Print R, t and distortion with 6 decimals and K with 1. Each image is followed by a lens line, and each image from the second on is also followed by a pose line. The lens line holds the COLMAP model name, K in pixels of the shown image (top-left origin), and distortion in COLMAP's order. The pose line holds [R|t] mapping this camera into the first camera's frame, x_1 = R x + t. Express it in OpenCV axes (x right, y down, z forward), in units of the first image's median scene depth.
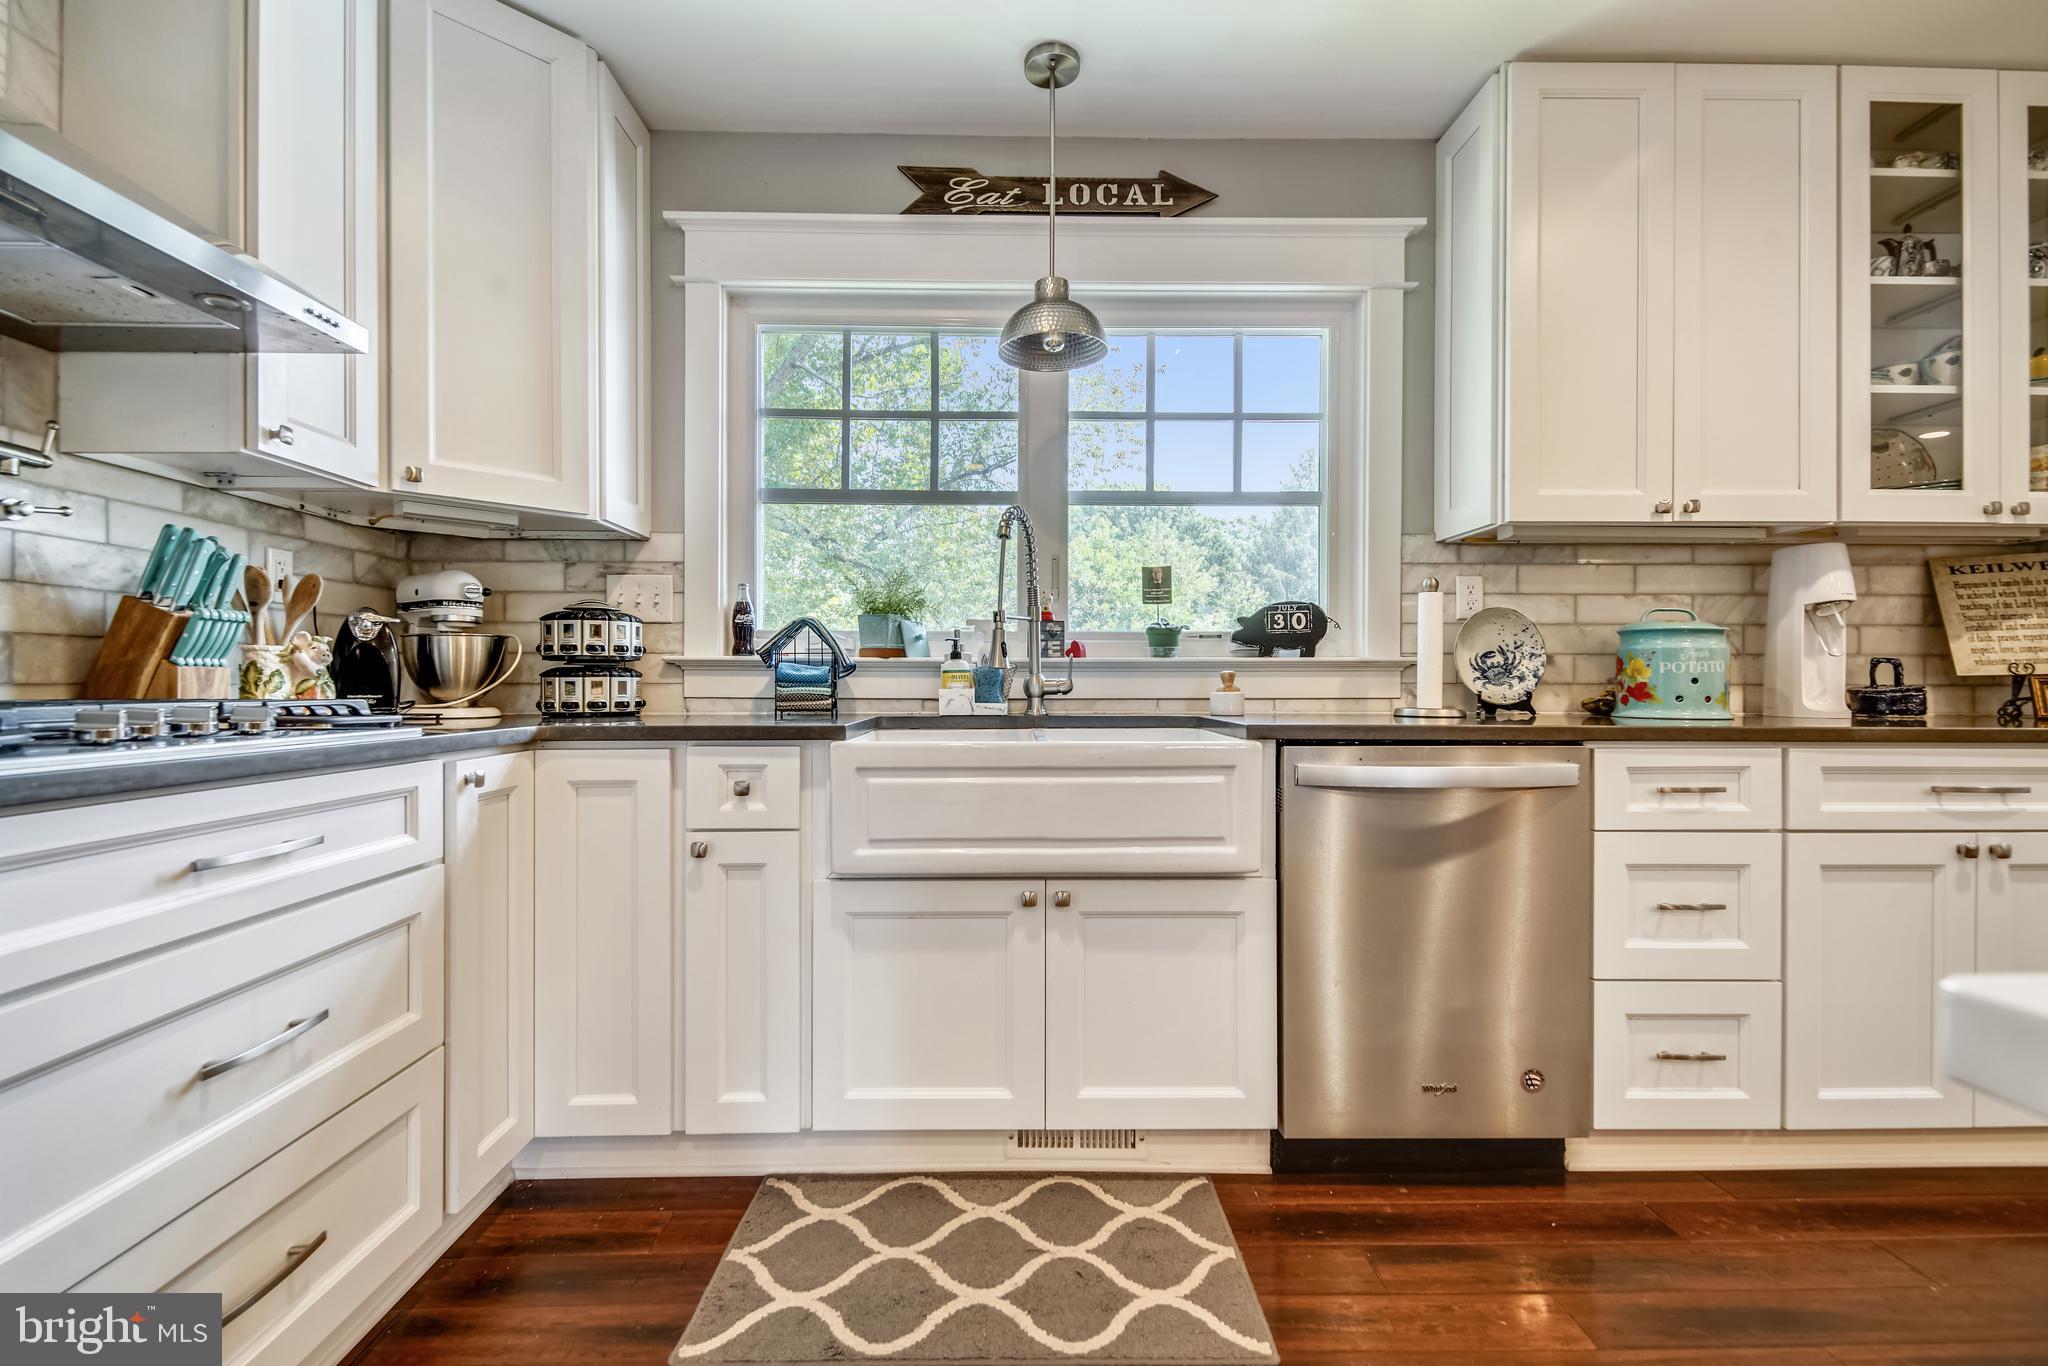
lens RADIAL K [[935.2, 0, 1011.8], [0, 935.2, 679.6], [0, 0, 1]] dist [0.007442, -0.000018]
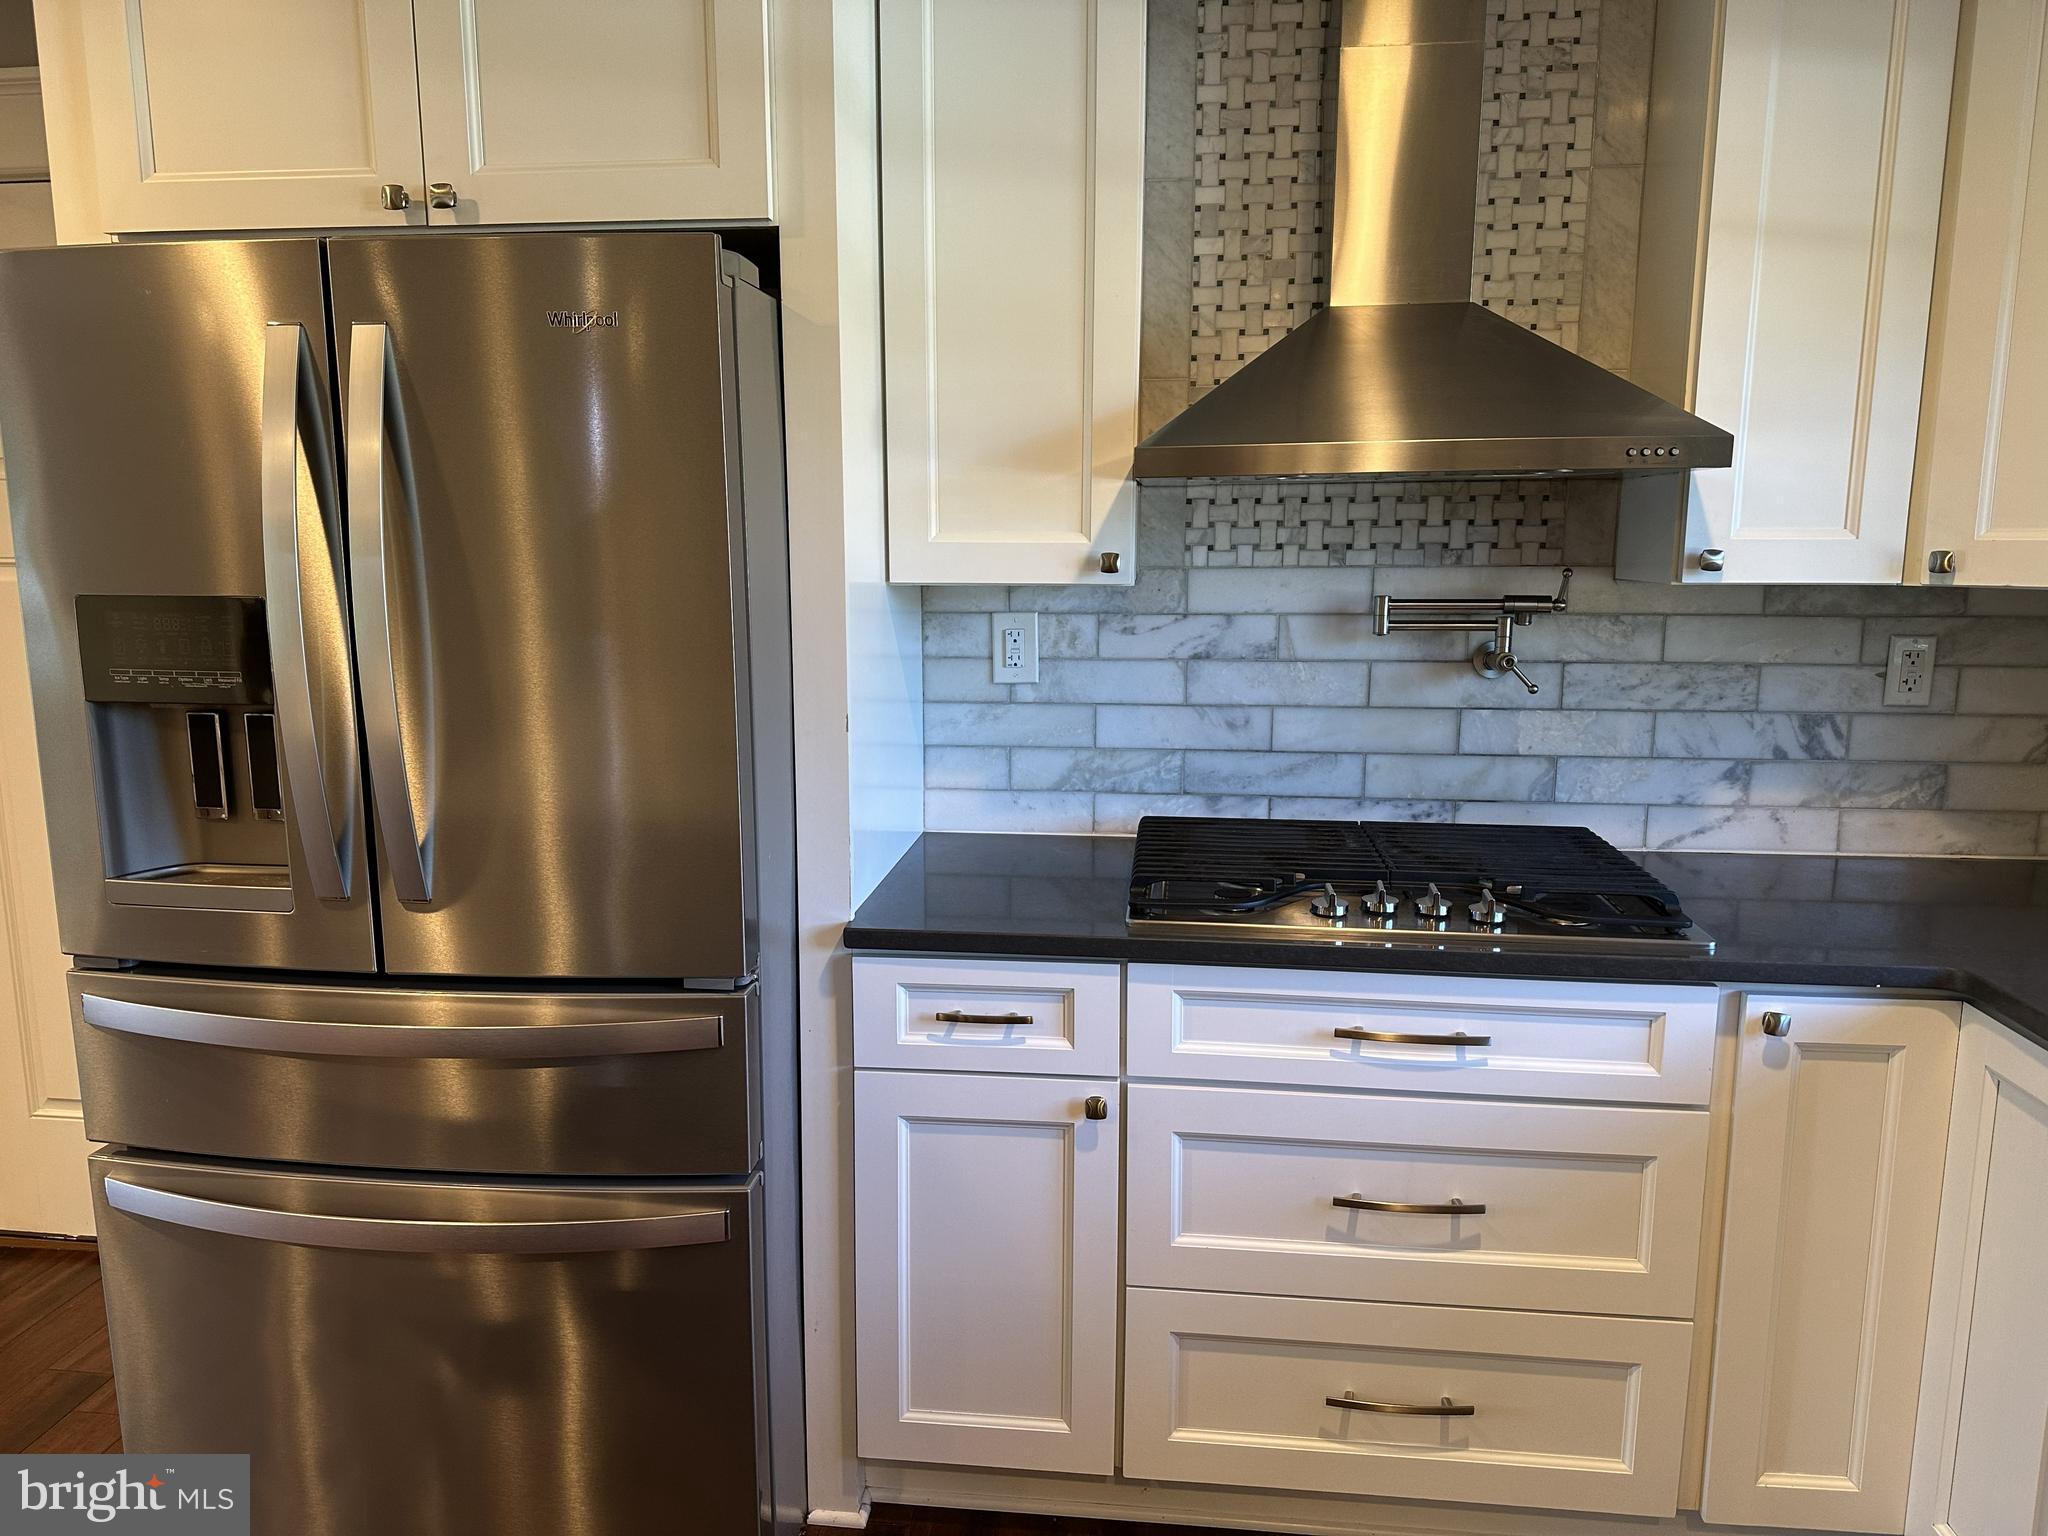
lens RADIAL K [[1415.5, 0, 1021.1], [0, 1415.5, 778.9], [0, 0, 1]] dist [0.060397, -0.095334]
pose [[-0.123300, 0.167913, -0.978060, 0.425230], [0.000807, 0.985598, 0.169105, -0.203382], [0.992369, 0.020061, -0.121660, 0.391401]]
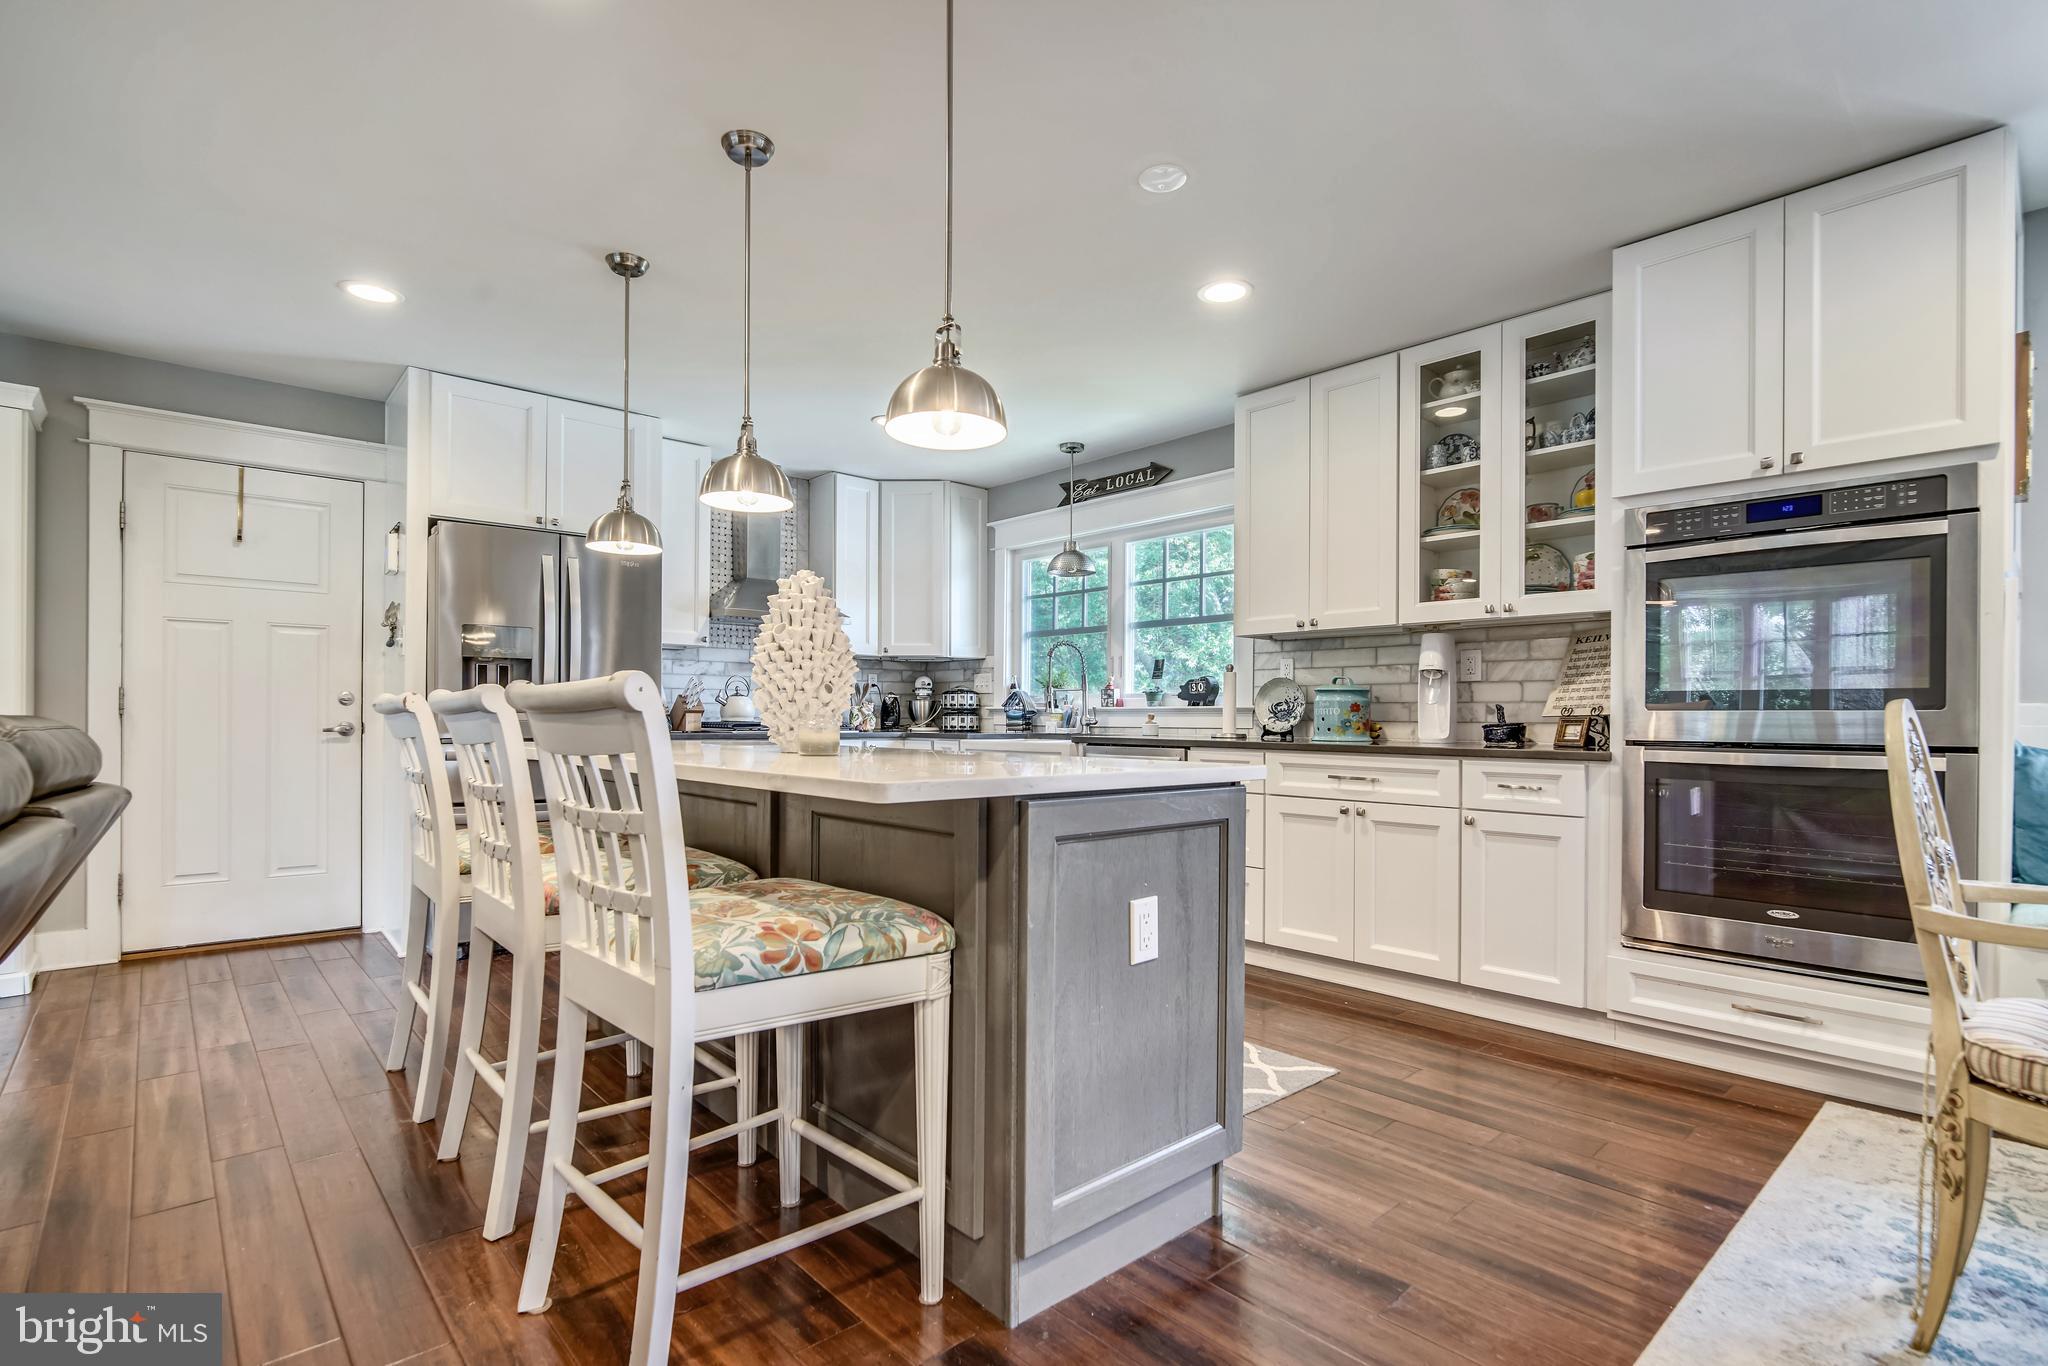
lens RADIAL K [[960.9, 0, 1018.9], [0, 960.9, 722.2], [0, 0, 1]] dist [-0.008673, 0.000442]
pose [[0.655519, 0.006443, -0.755152, 1.717705], [-0.004775, 0.999979, 0.004386, 0.001909], [0.755164, 0.000731, 0.655536, -0.618860]]
